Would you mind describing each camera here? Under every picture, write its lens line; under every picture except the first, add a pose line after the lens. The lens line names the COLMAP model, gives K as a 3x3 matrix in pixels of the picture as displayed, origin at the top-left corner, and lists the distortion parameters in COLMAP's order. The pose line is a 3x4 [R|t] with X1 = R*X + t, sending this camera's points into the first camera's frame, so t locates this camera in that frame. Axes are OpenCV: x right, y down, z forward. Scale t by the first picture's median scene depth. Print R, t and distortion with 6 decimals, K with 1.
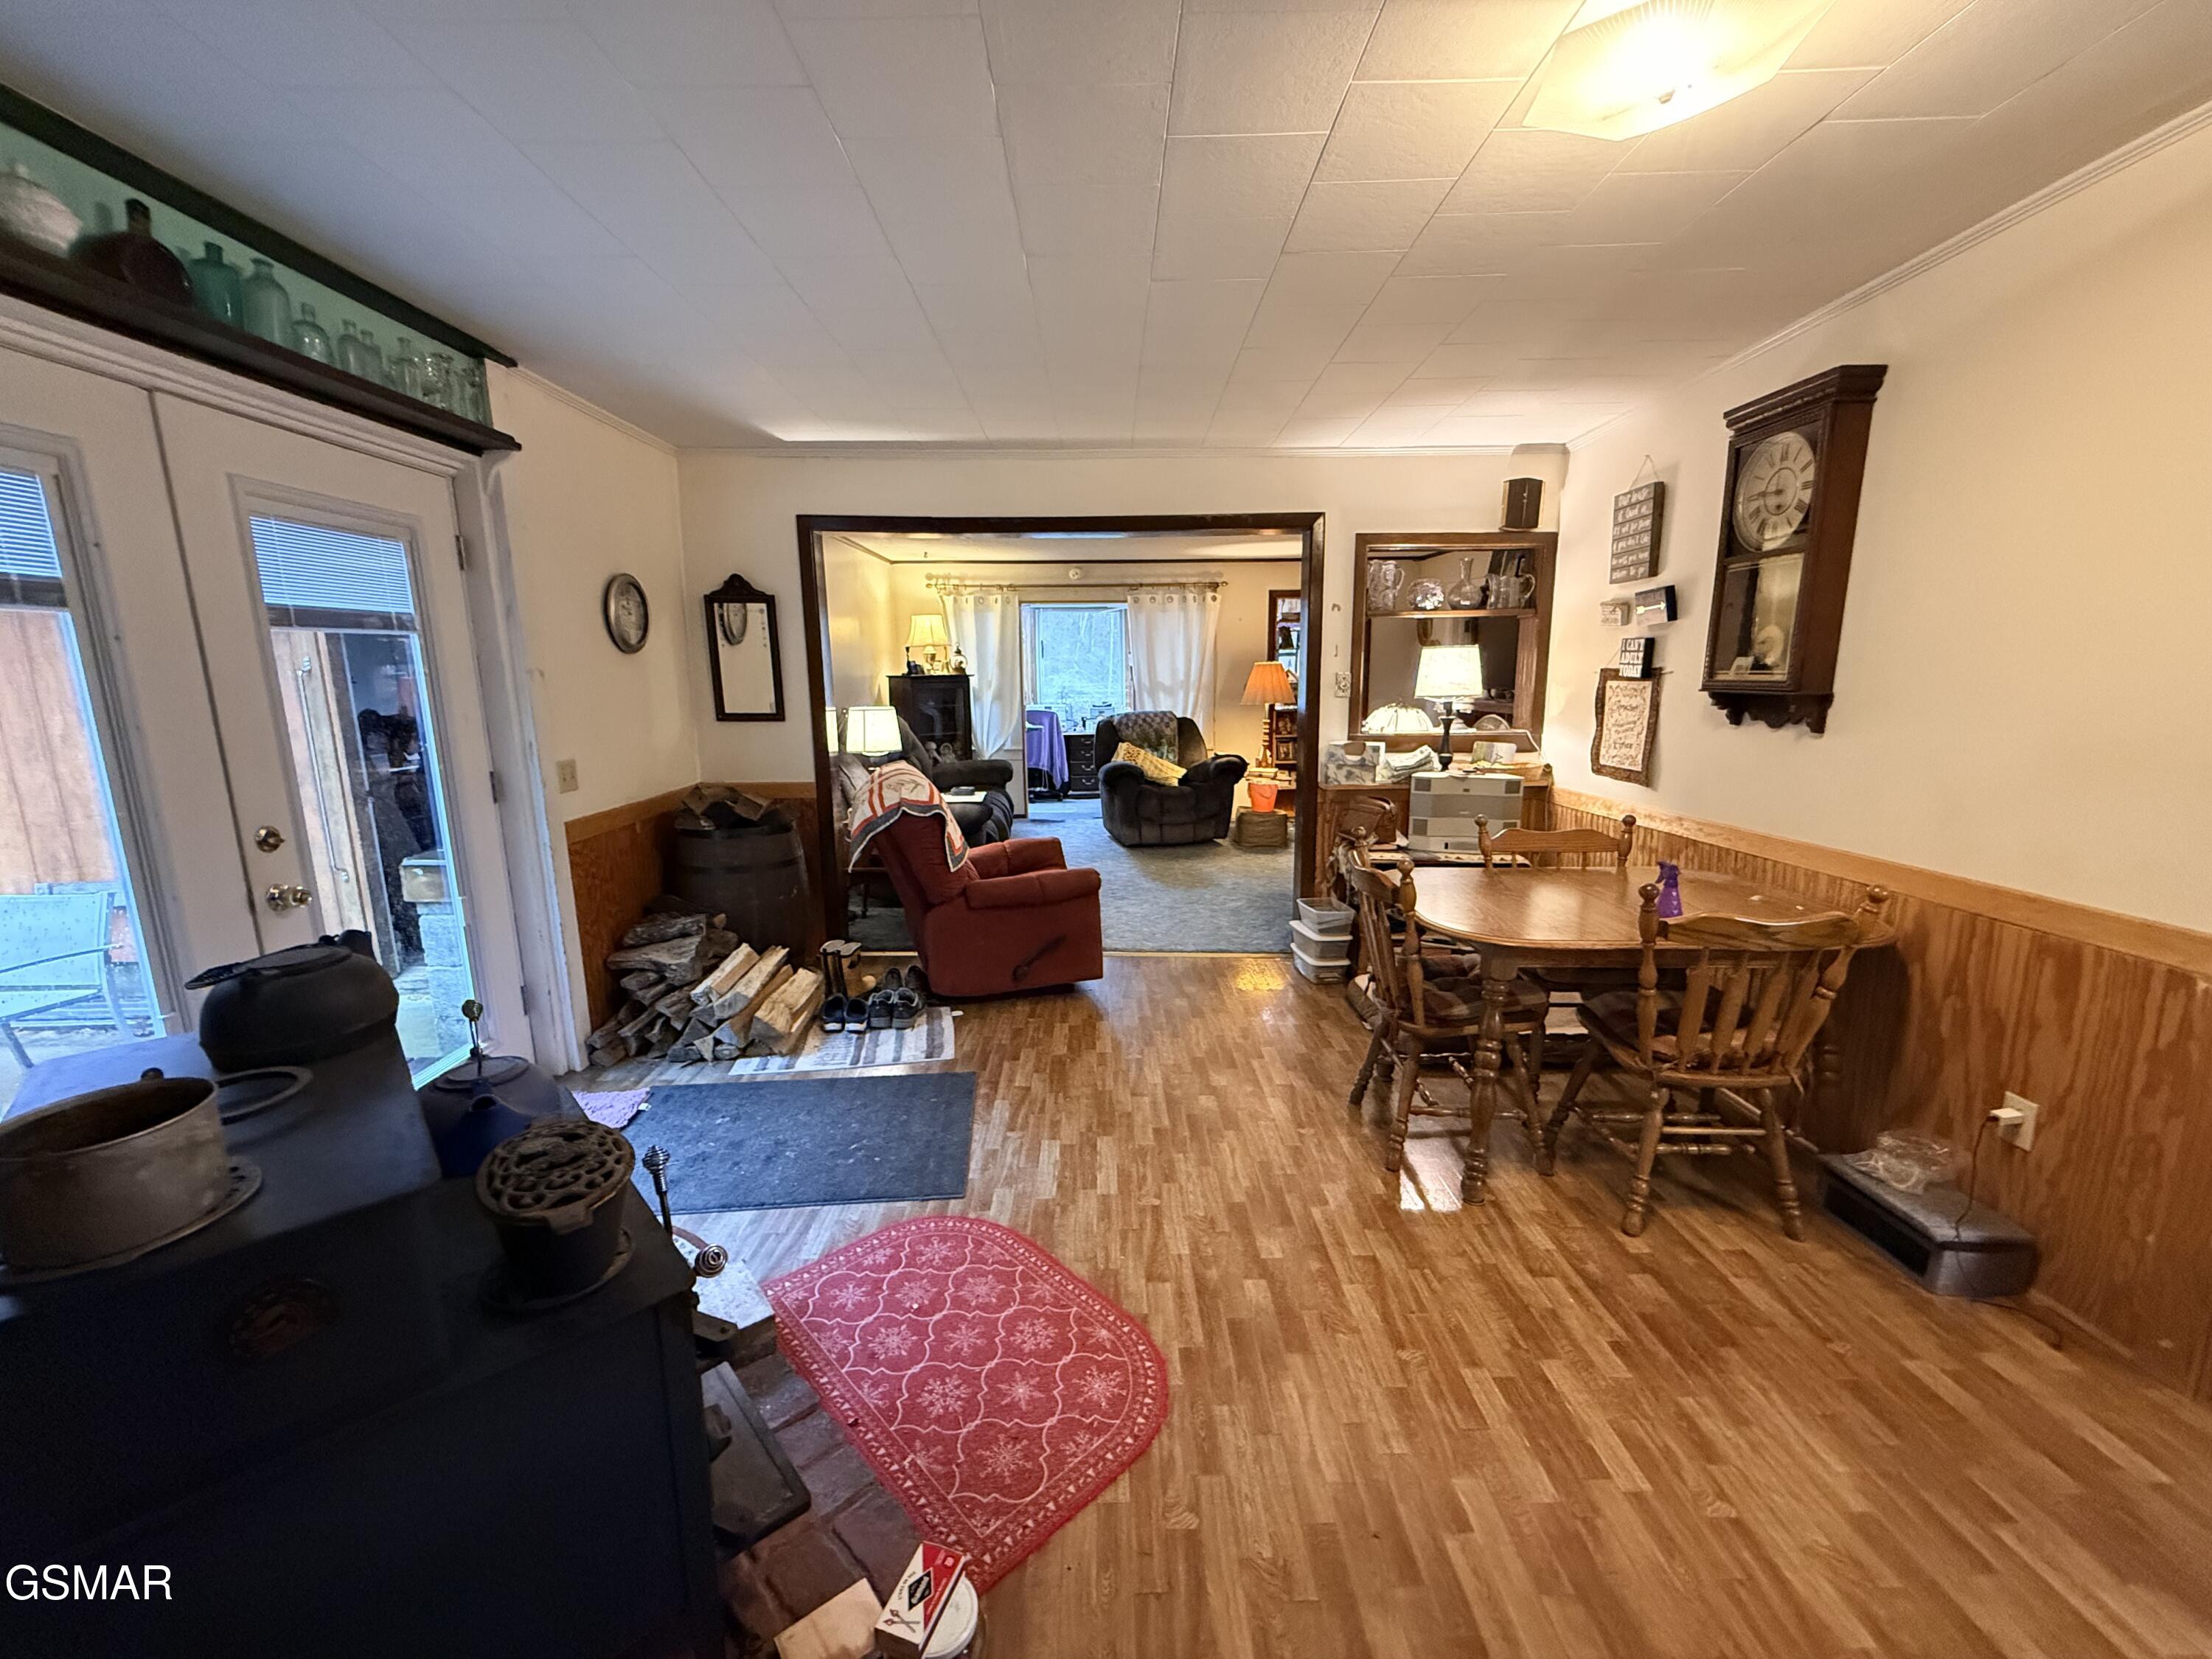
lens RADIAL K [[885.1, 0, 1101.5], [0, 885.1, 828.7], [0, 0, 1]] dist [-0.000636, 0.000169]
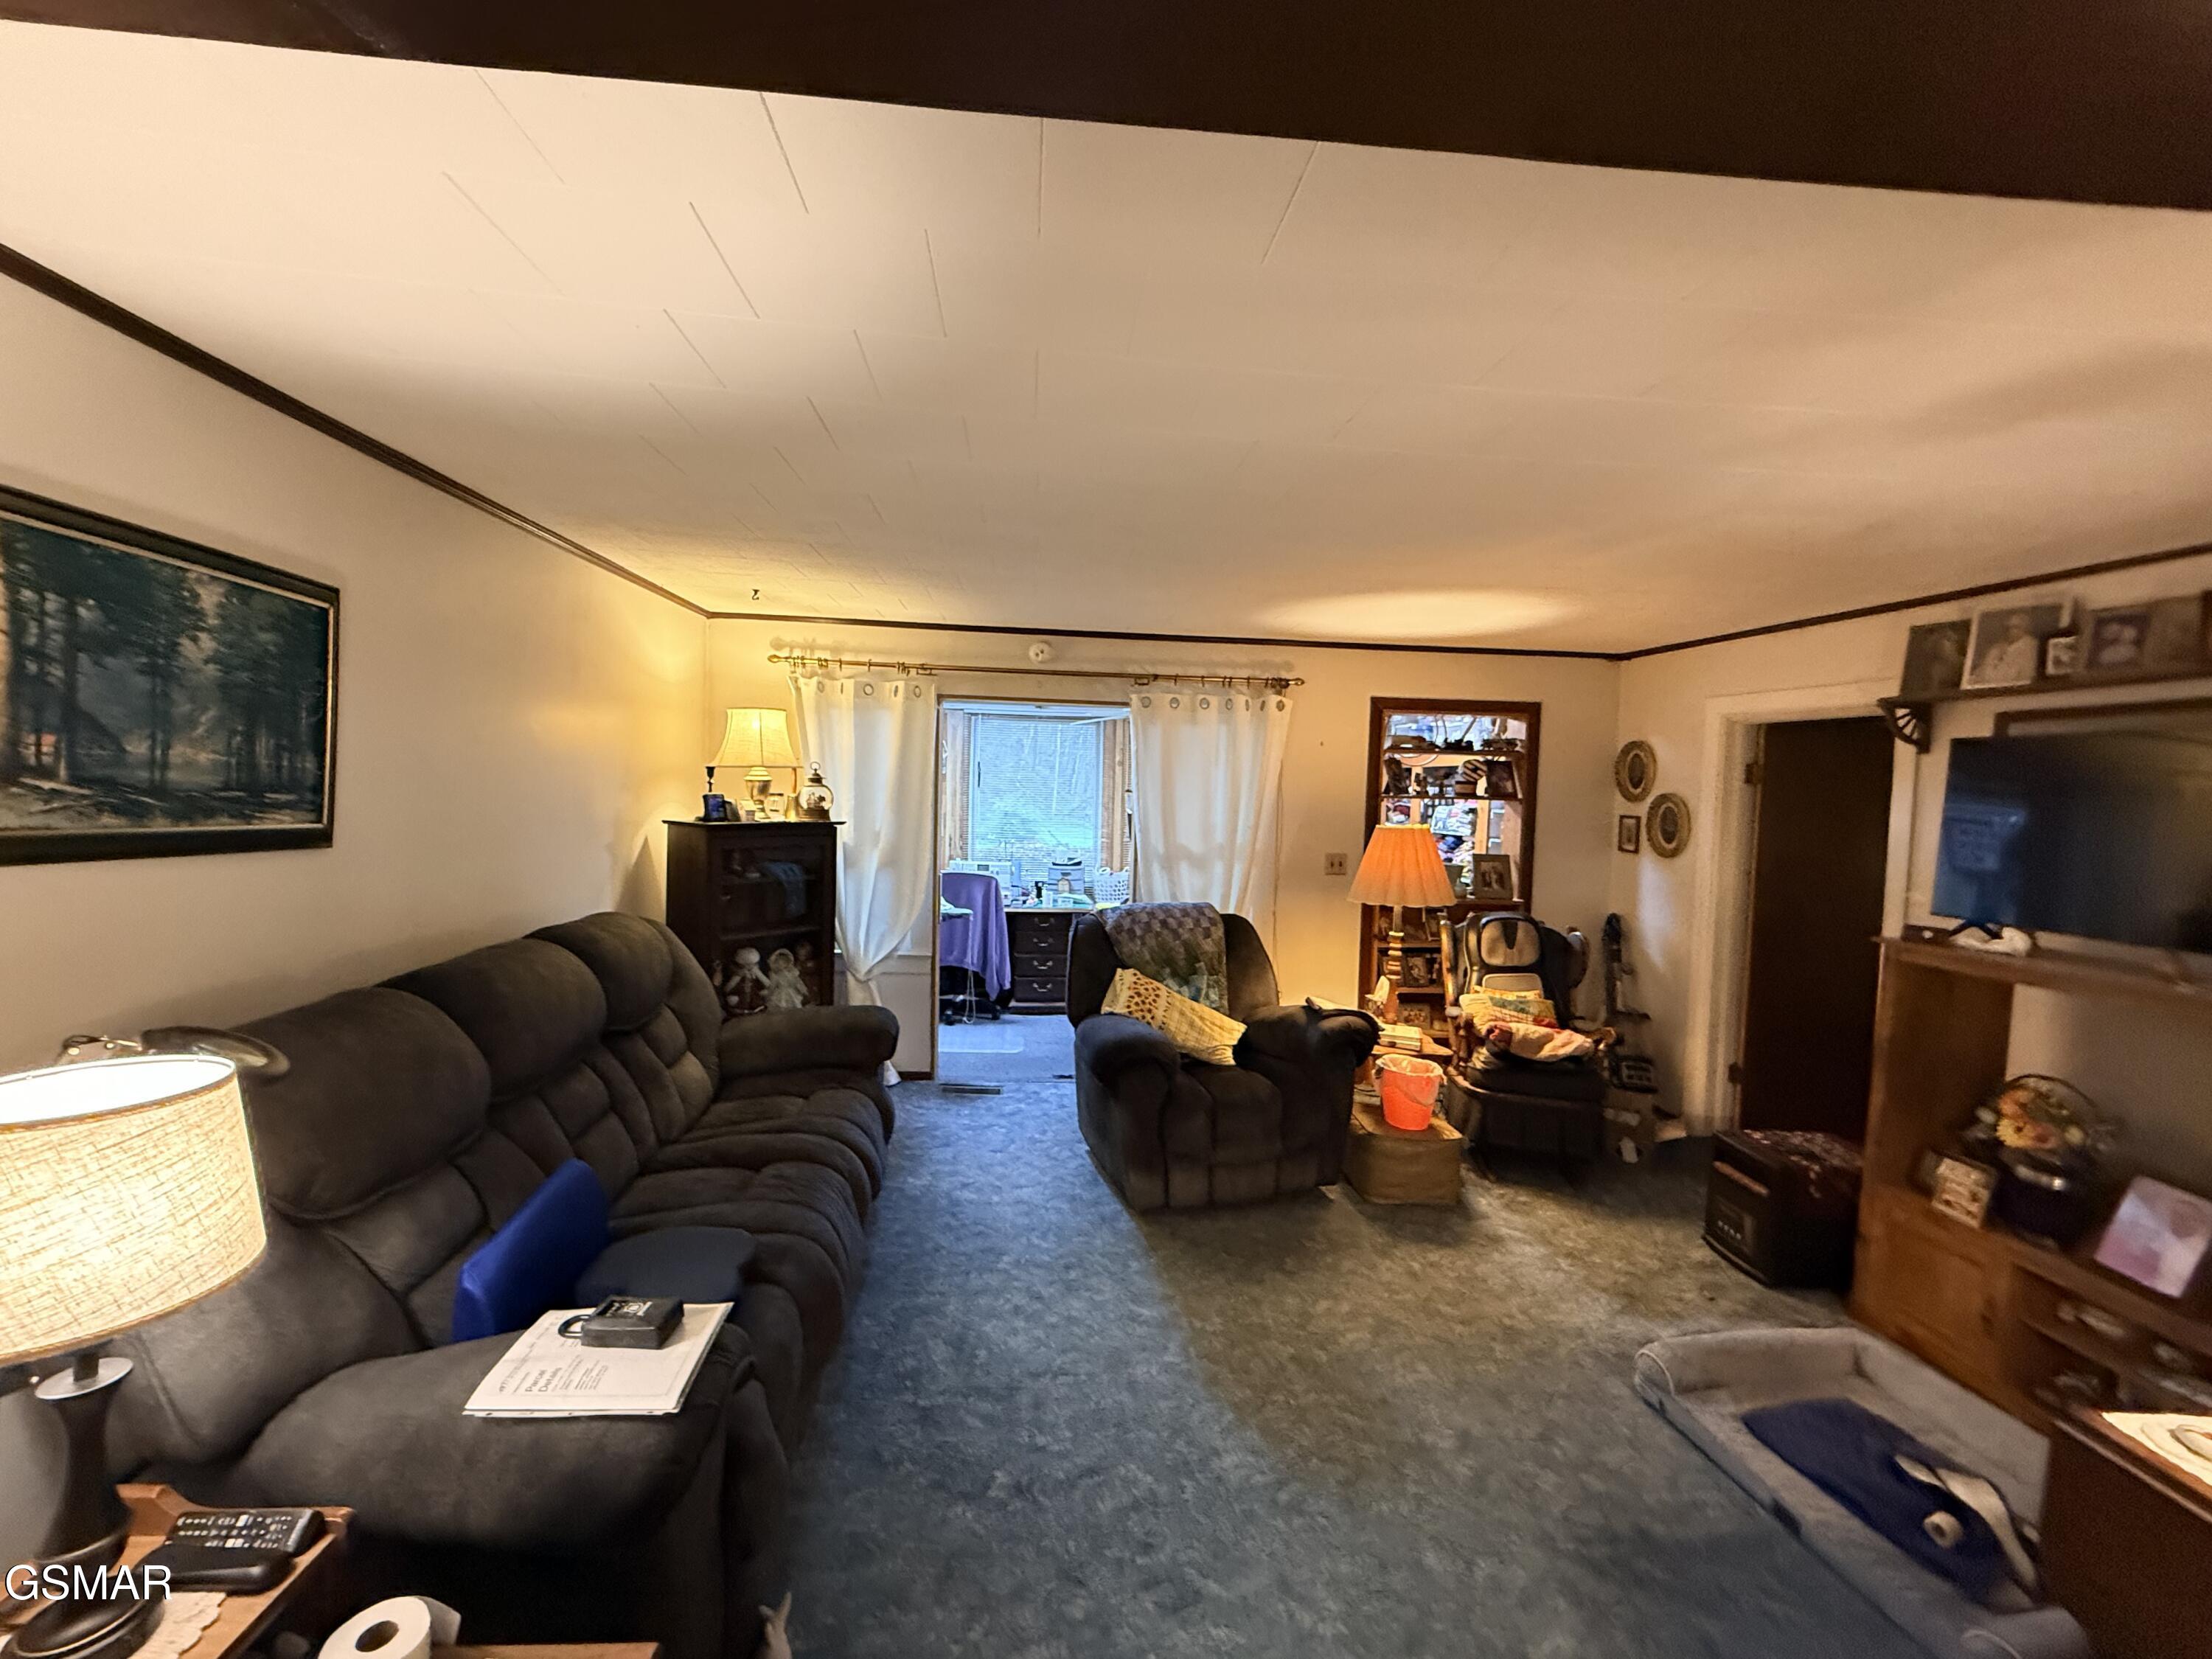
lens RADIAL K [[885.1, 0, 1097.4], [0, 885.1, 829.9], [0, 0, 1]] dist [-0.000636, 0.000169]
pose [[0.997218, 0.038209, 0.064000, -0.025491], [-0.029514, 0.990852, -0.131685, -0.103561], [-0.068446, 0.129430, 0.989223, 0.460841]]
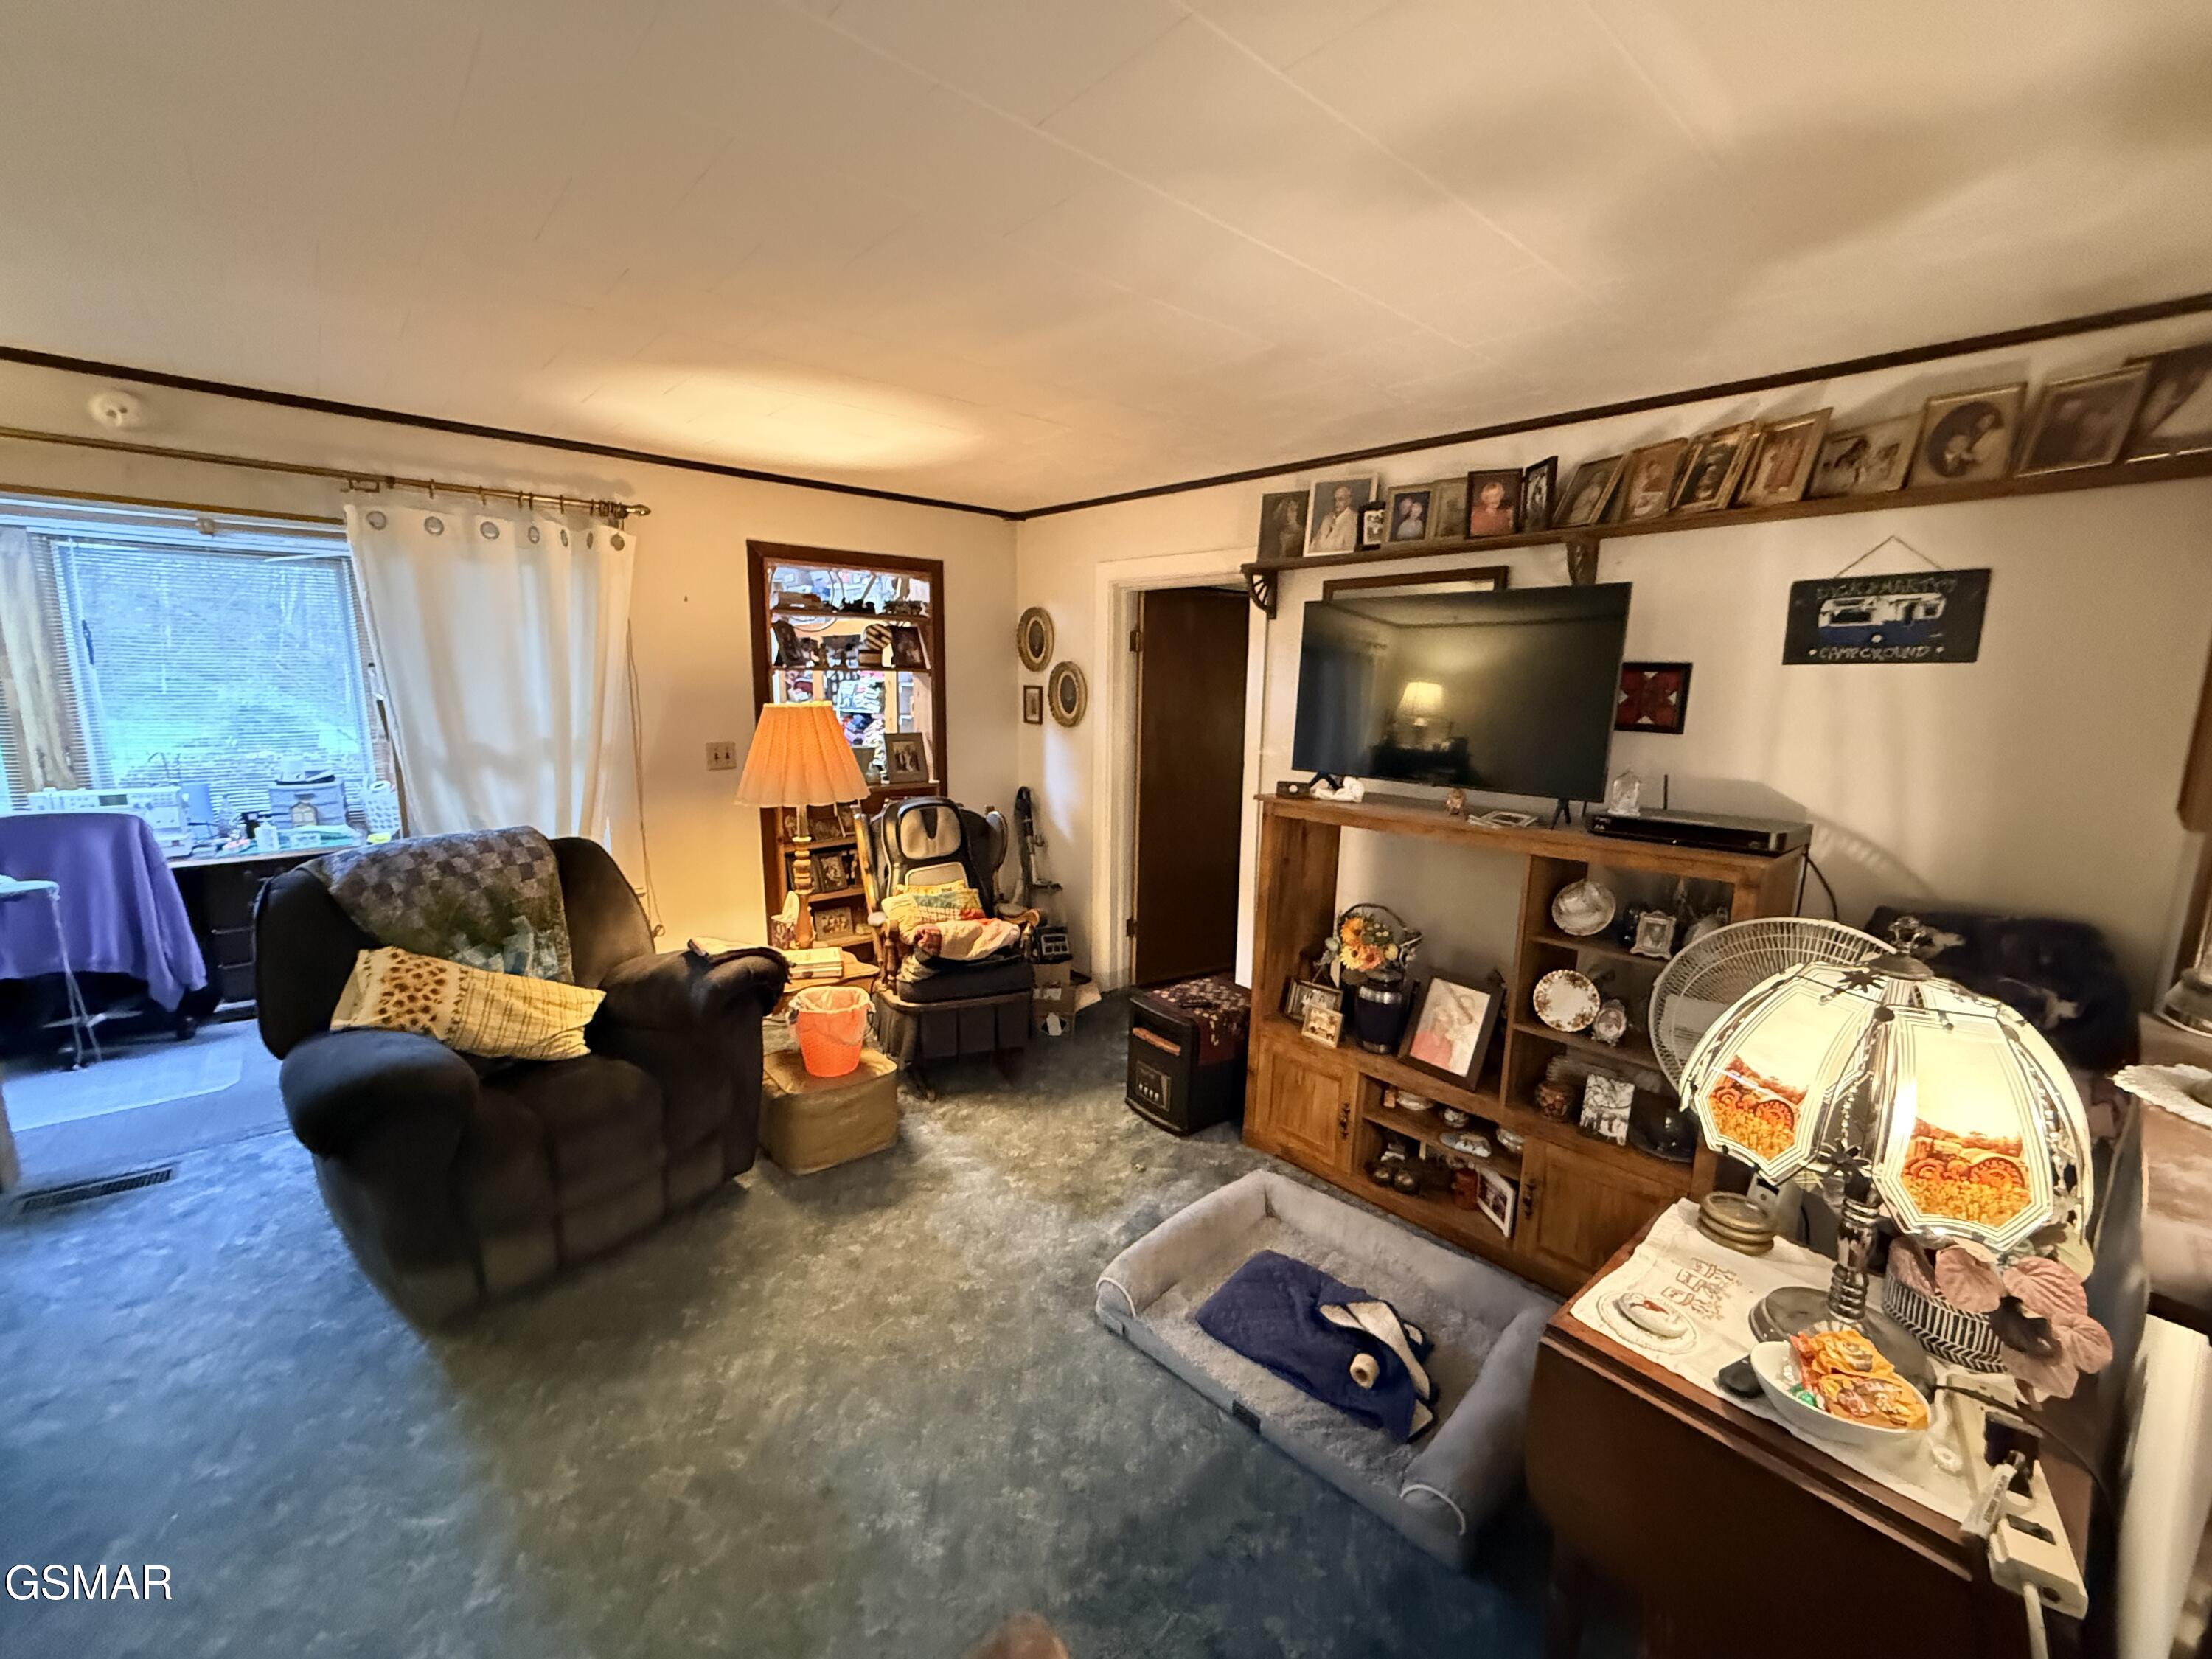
lens RADIAL K [[885.1, 0, 1101.9], [0, 885.1, 831.8], [0, 0, 1]] dist [-0.000636, 0.000169]
pose [[0.760121, -0.087607, 0.643848, 0.021267], [0.093357, 0.995313, 0.025215, -0.116946], [-0.643040, 0.040941, 0.764738, 0.554130]]
